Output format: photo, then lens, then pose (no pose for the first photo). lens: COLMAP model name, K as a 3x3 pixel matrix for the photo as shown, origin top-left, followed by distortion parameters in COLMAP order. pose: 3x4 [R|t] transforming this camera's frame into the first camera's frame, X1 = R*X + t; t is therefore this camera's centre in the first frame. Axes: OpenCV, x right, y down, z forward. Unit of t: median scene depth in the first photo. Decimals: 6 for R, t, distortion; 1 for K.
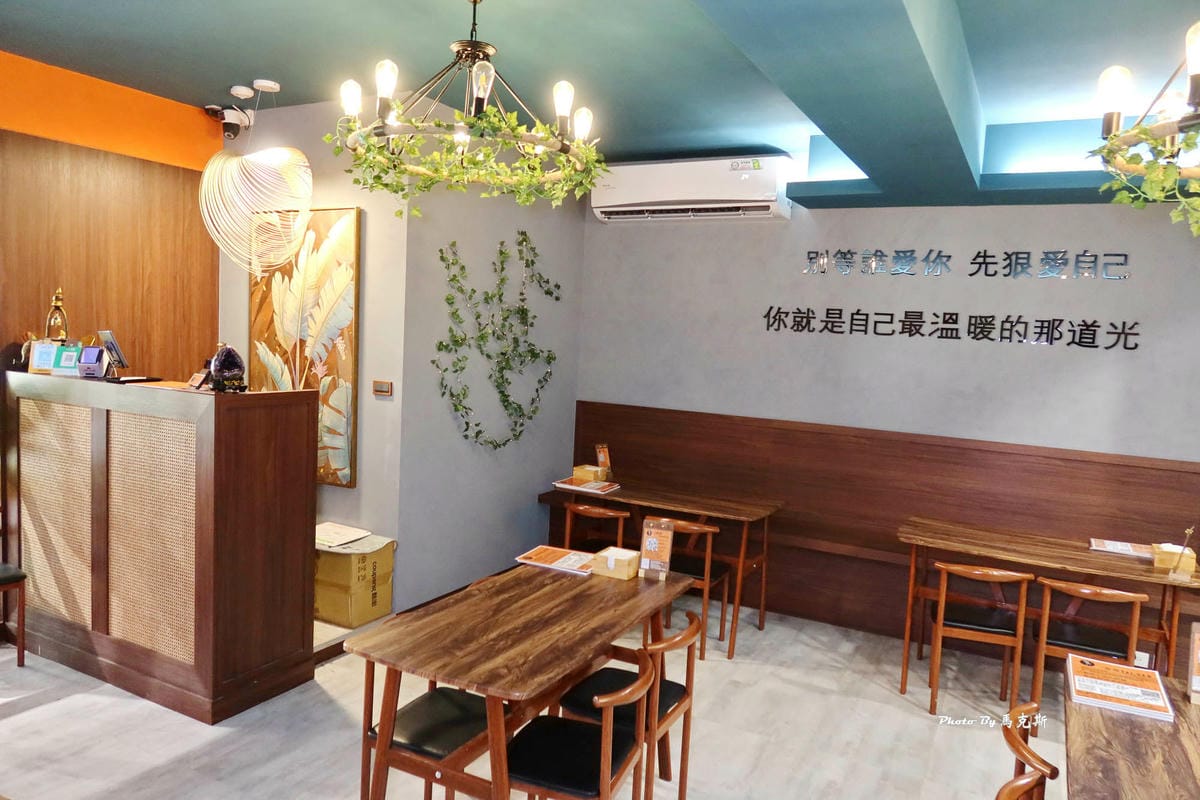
lens RADIAL K [[820.0, 0, 600.0], [0, 820.0, 400.0], [0, 0, 1]] dist [0.000236, 0.003735]
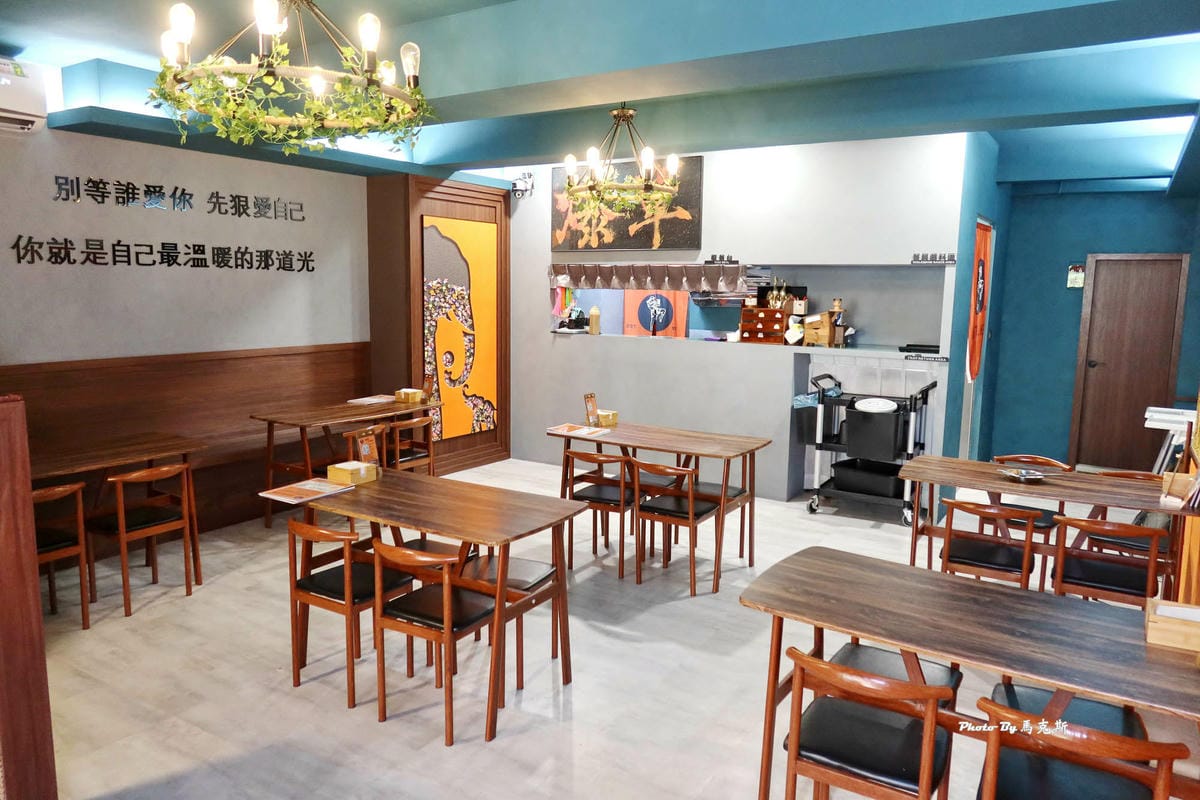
lens RADIAL K [[820.0, 0, 600.0], [0, 820.0, 400.0], [0, 0, 1]] dist [0.000236, 0.003735]
pose [[0.072273, -0.190599, 0.979004, -0.695039], [0.080612, 0.979476, 0.184740, -0.058938], [-0.994122, 0.065568, 0.086154, 0.347395]]
